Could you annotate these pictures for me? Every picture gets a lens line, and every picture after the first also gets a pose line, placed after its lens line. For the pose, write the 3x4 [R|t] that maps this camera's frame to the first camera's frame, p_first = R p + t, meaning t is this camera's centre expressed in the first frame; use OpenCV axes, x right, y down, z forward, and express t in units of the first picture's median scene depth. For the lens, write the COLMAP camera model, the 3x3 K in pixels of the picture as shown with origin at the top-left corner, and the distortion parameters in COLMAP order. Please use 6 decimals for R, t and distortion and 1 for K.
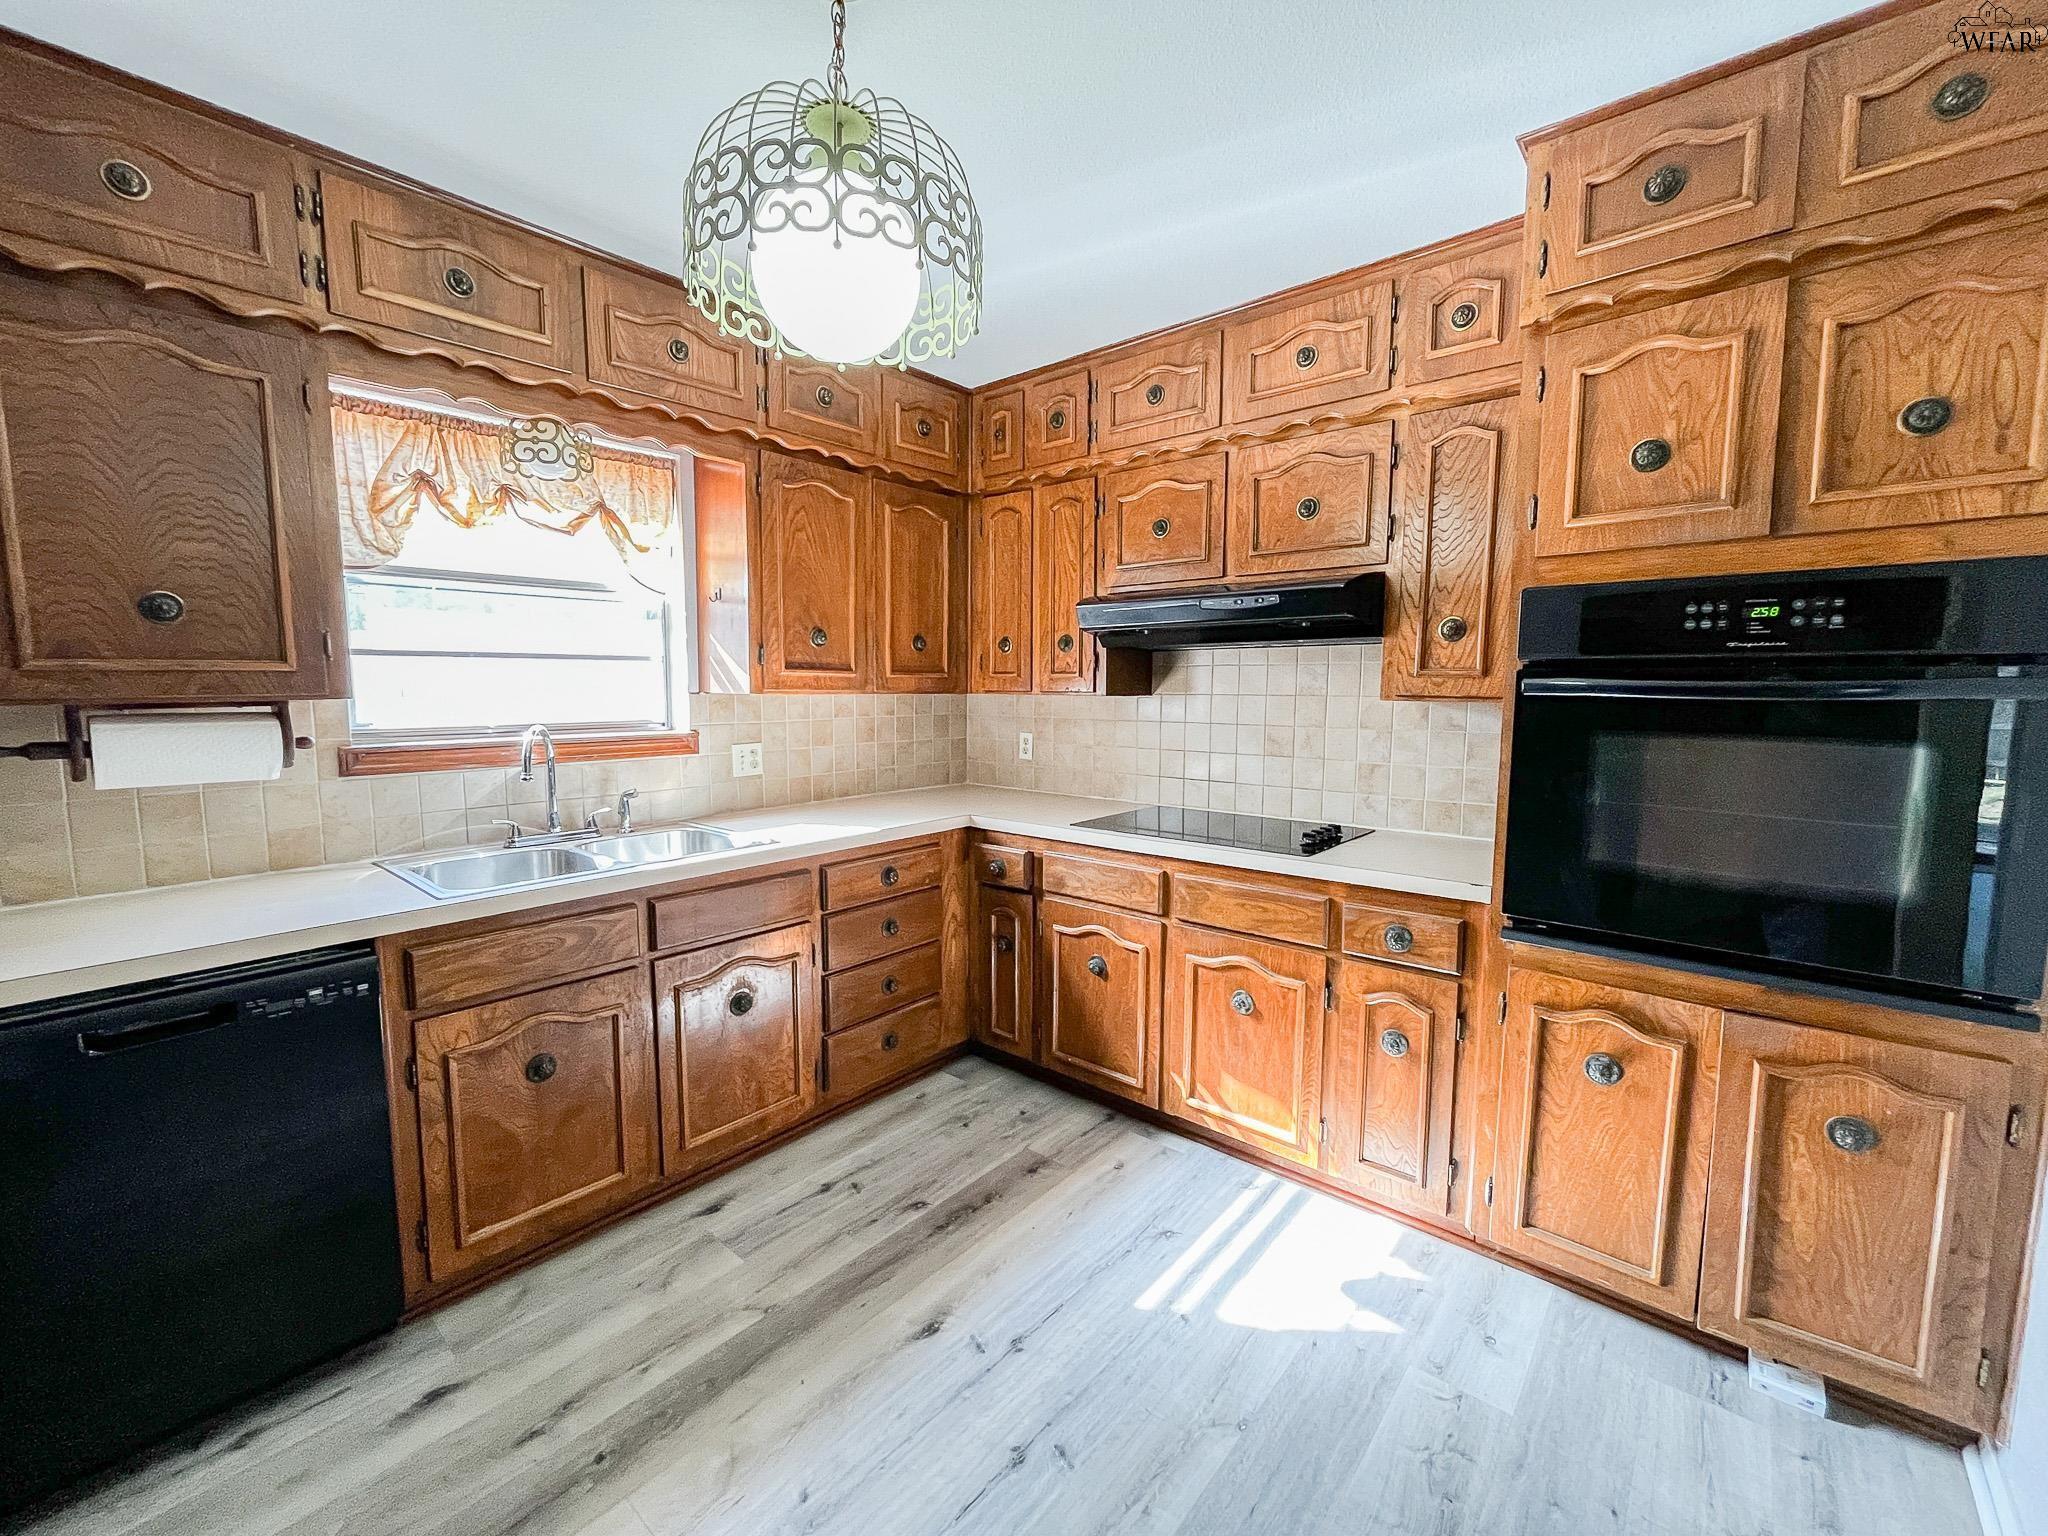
lens RADIAL K [[839.6, 0, 1002.0], [0, 839.6, 770.1], [0, 0, 1]] dist [-0.001428, -0.000058]
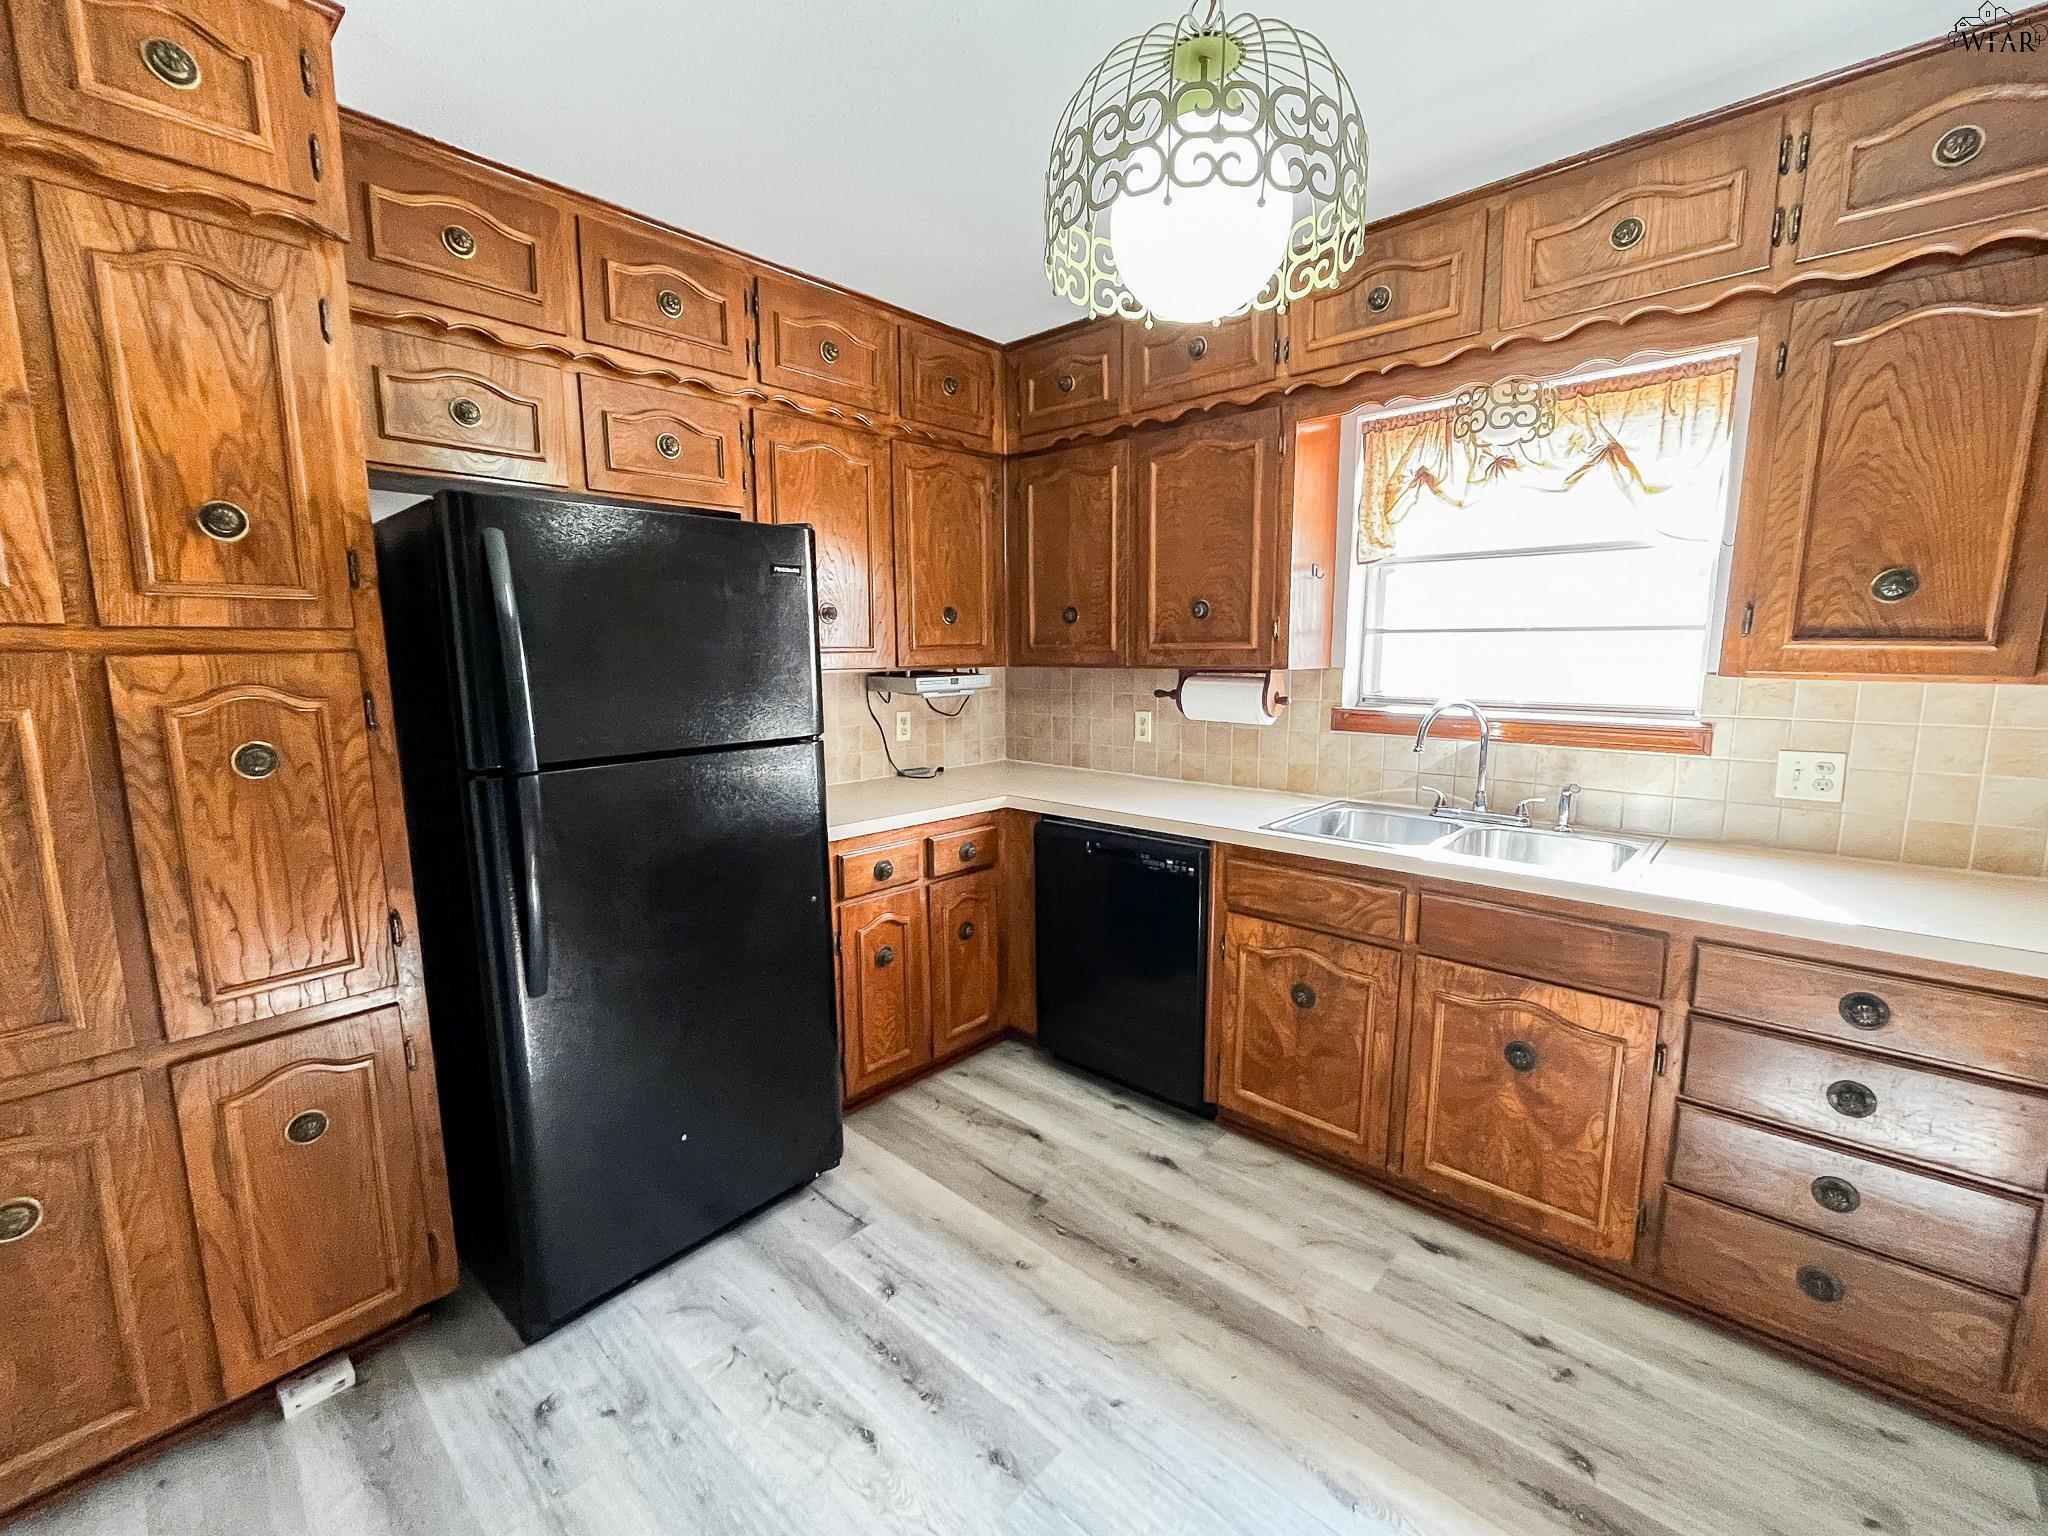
lens RADIAL K [[839.6, 0, 1025.0], [0, 839.6, 768.2], [0, 0, 1]] dist [-0.001428, -0.000058]
pose [[-0.004070, 0.140907, -0.990014, 0.475793], [-0.101838, 0.984817, 0.140586, -0.065031], [0.994793, 0.101394, 0.010341, 0.504196]]
